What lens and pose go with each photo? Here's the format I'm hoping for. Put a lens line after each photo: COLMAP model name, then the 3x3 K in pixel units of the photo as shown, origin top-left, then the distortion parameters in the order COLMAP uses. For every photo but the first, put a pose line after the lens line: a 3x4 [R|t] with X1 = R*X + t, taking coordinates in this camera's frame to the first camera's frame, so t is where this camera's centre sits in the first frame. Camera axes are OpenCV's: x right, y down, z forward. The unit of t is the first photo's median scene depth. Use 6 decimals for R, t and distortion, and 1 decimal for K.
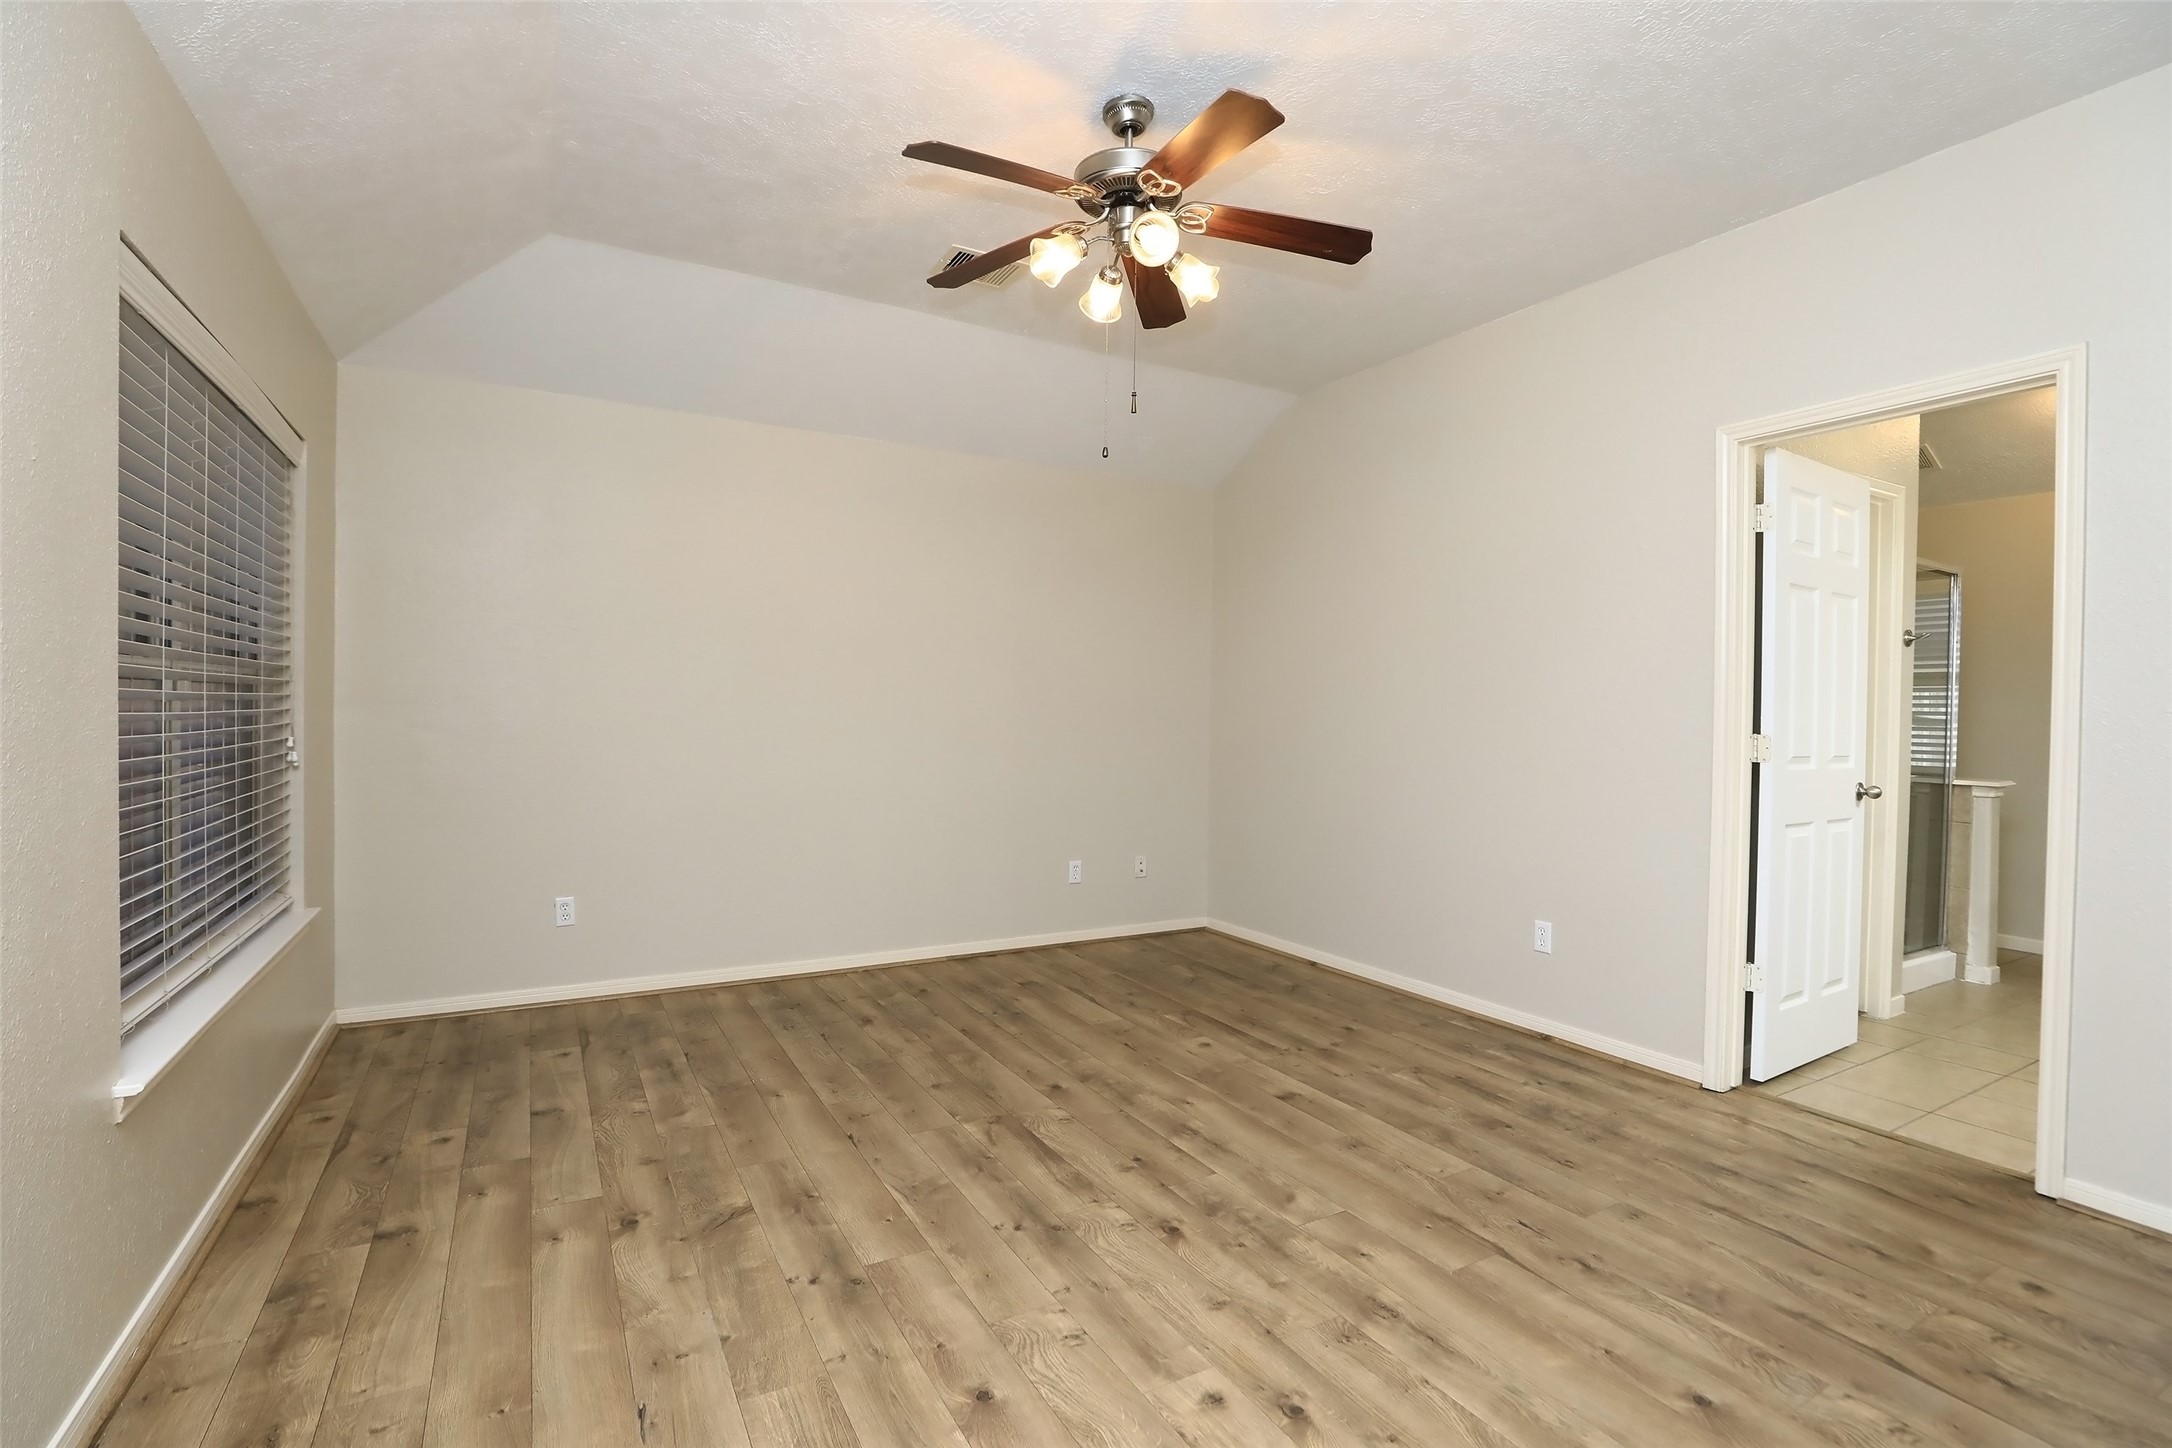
lens RADIAL K [[990.7, 0, 1079.2], [0, 990.7, 725.0], [0, 0, 1]] dist [-0.046163, 0.015028]
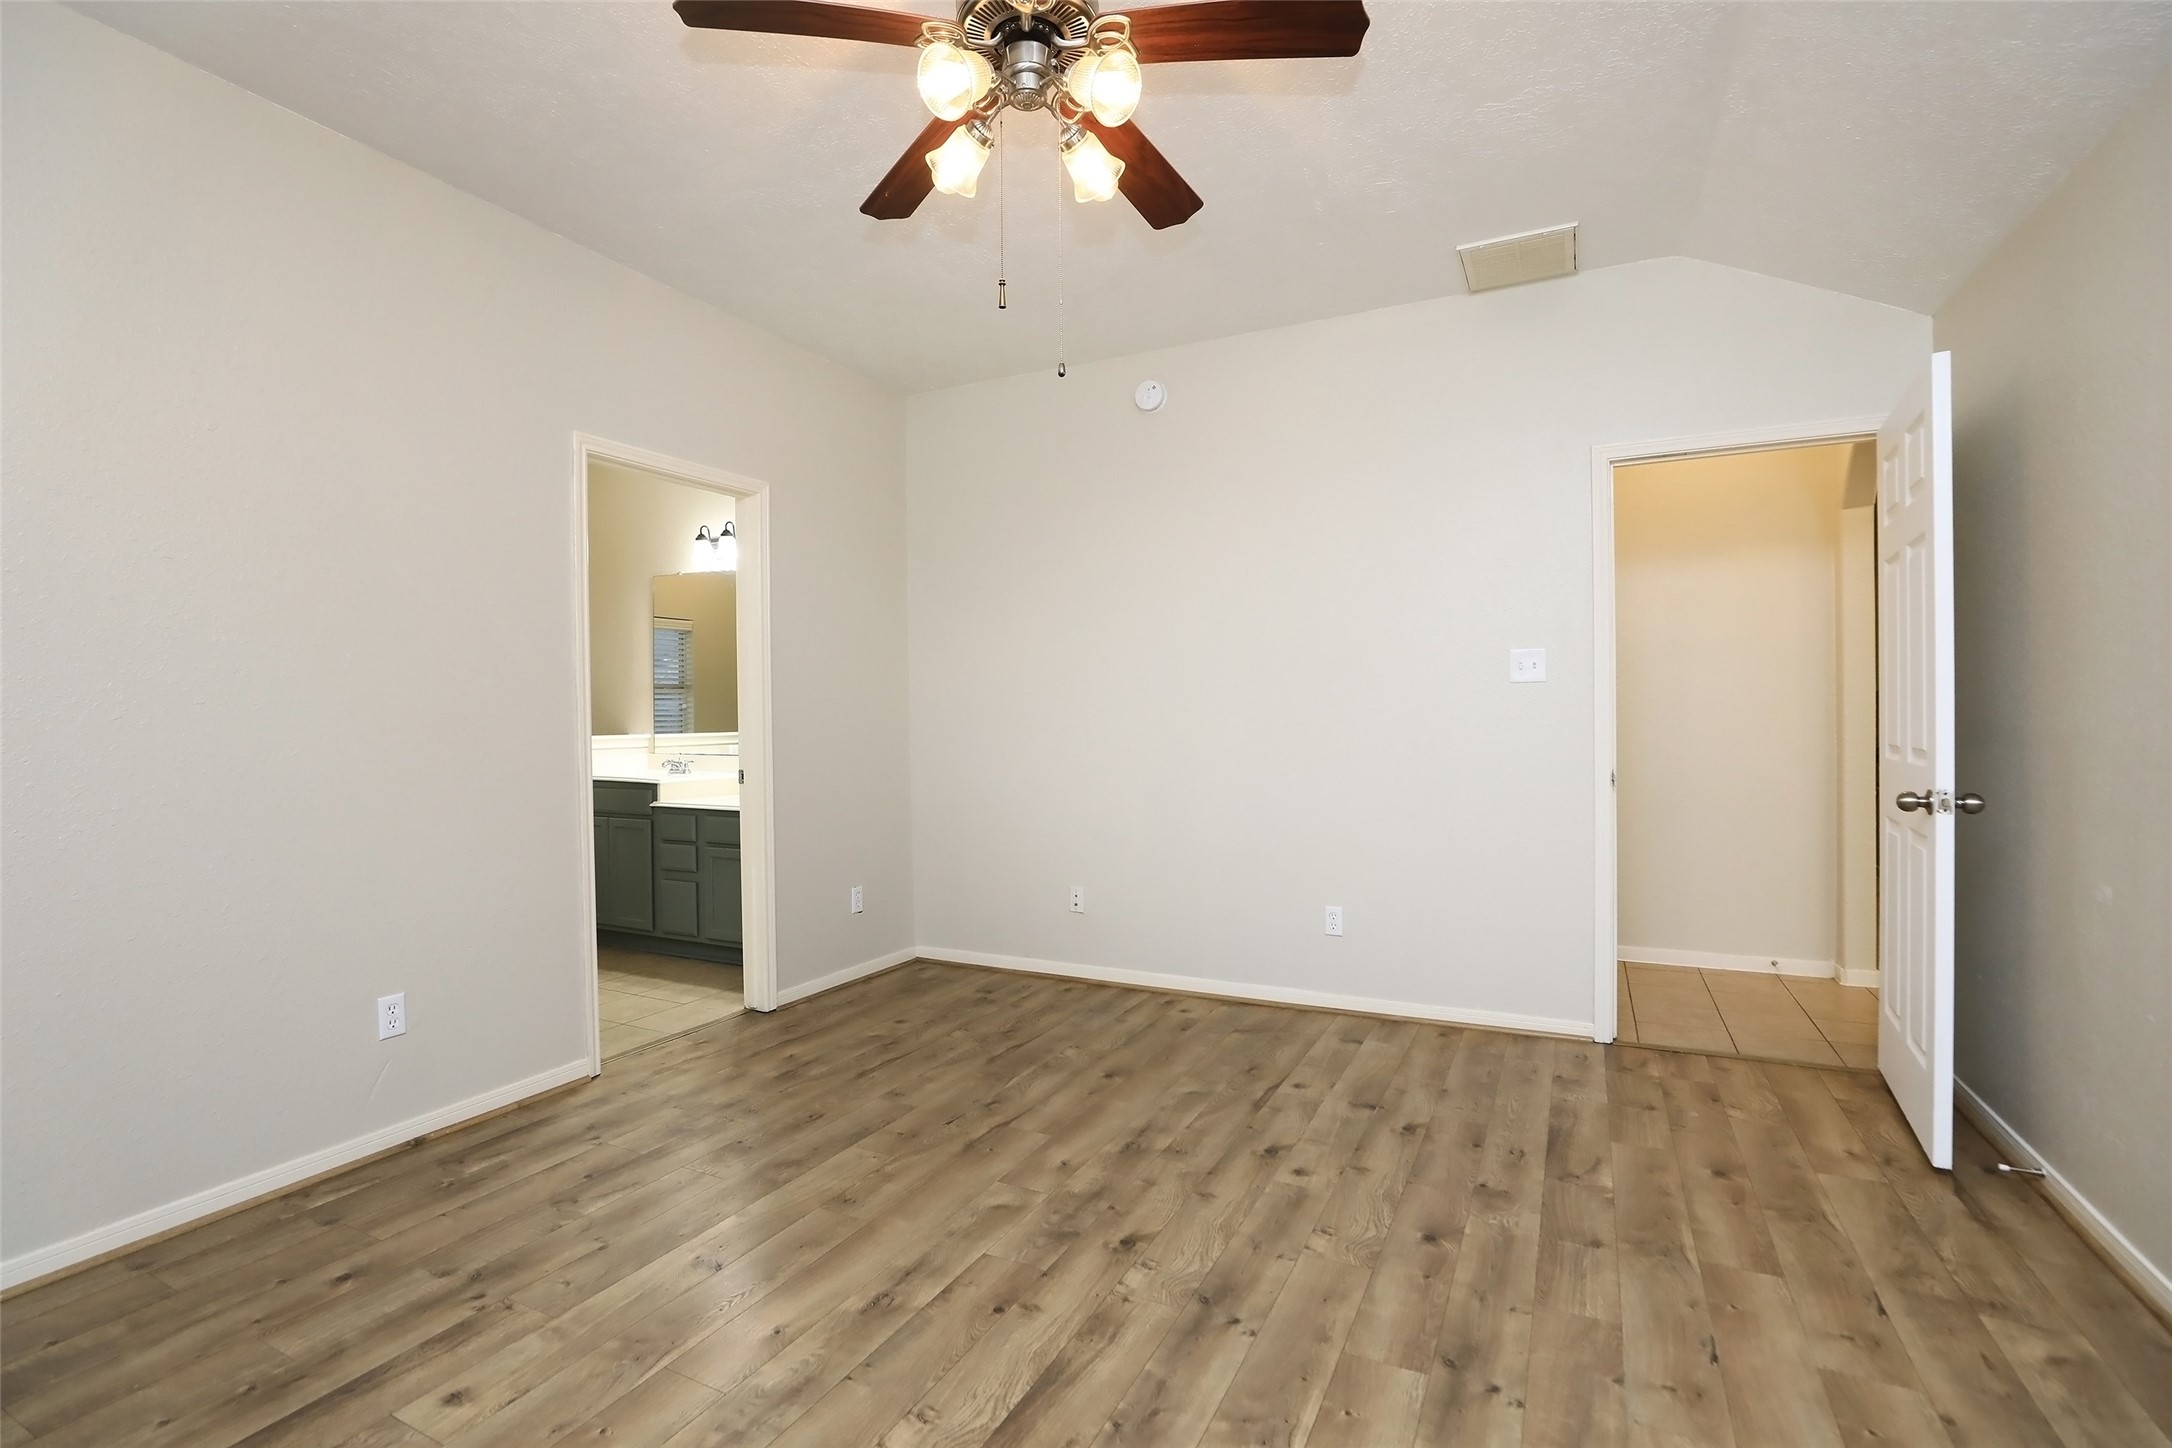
lens RADIAL K [[990.7, 0, 1079.2], [0, 990.7, 725.0], [0, 0, 1]] dist [-0.046163, 0.015028]
pose [[-0.554595, -0.015298, 0.831980, -0.693082], [0.014371, 0.999506, 0.027957, -0.027719], [-0.831996, 0.027461, -0.554101, 1.592092]]
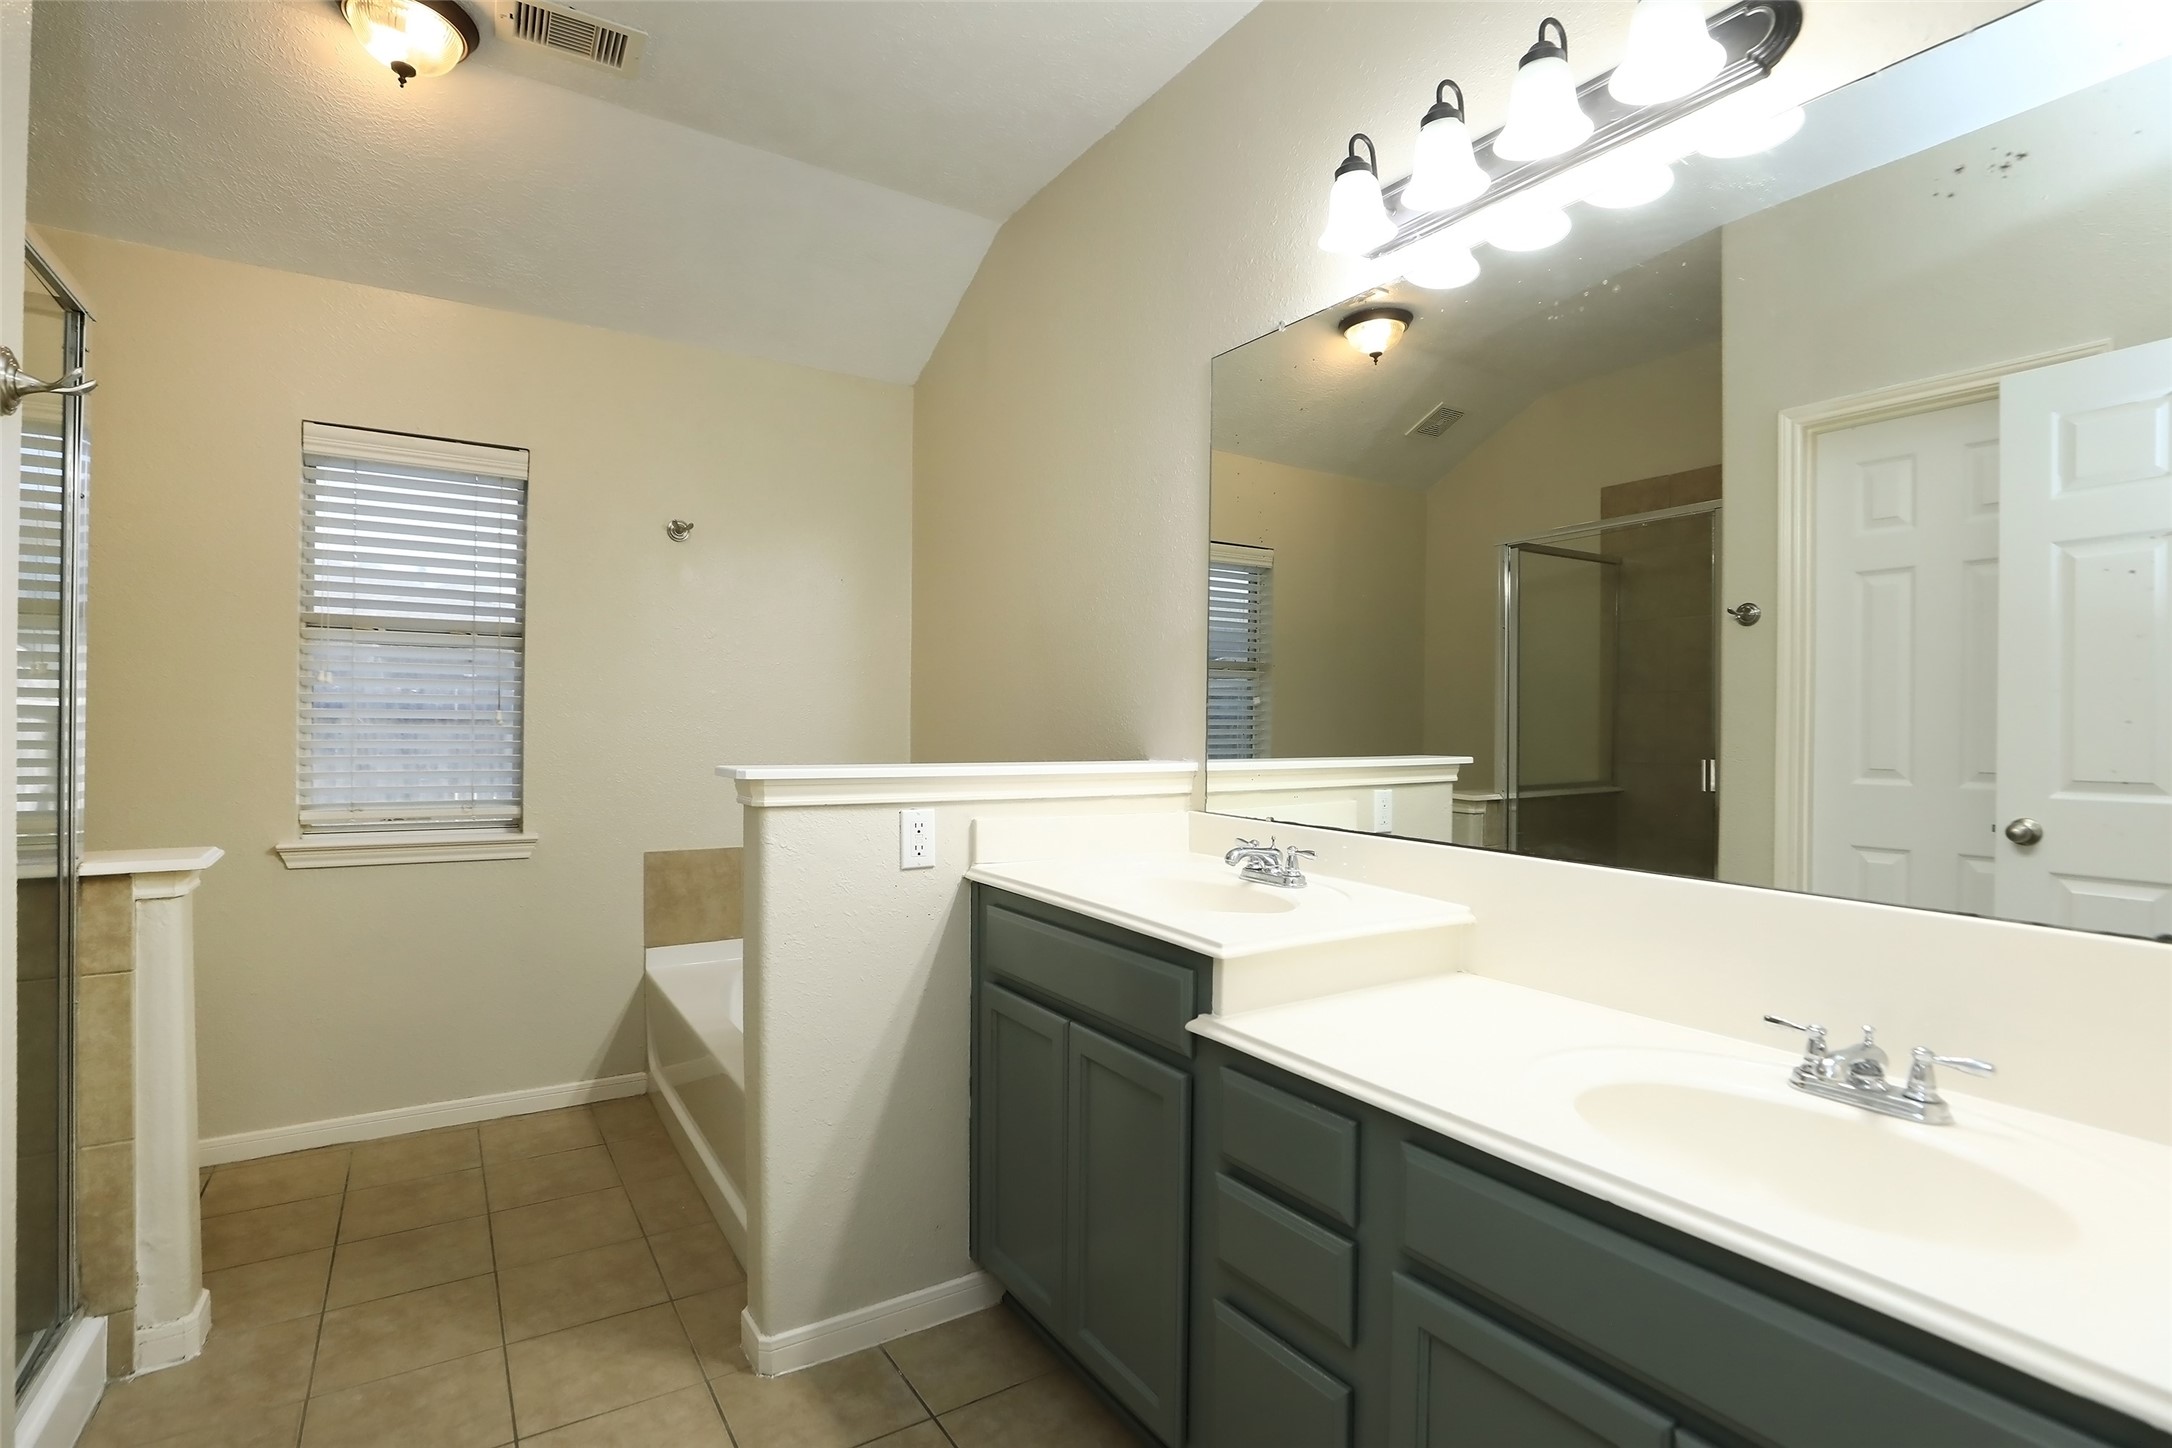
lens RADIAL K [[1042.0, 0, 1082.1], [0, 1042.0, 727.0], [0, 0, 1]] dist [-0.044368, 0.013904]
pose [[-0.065122, -0.005092, 0.997864, 0.998522], [0.001560, 0.999985, 0.005205, 0.007880], [-0.997876, 0.001896, -0.065113, 1.289227]]
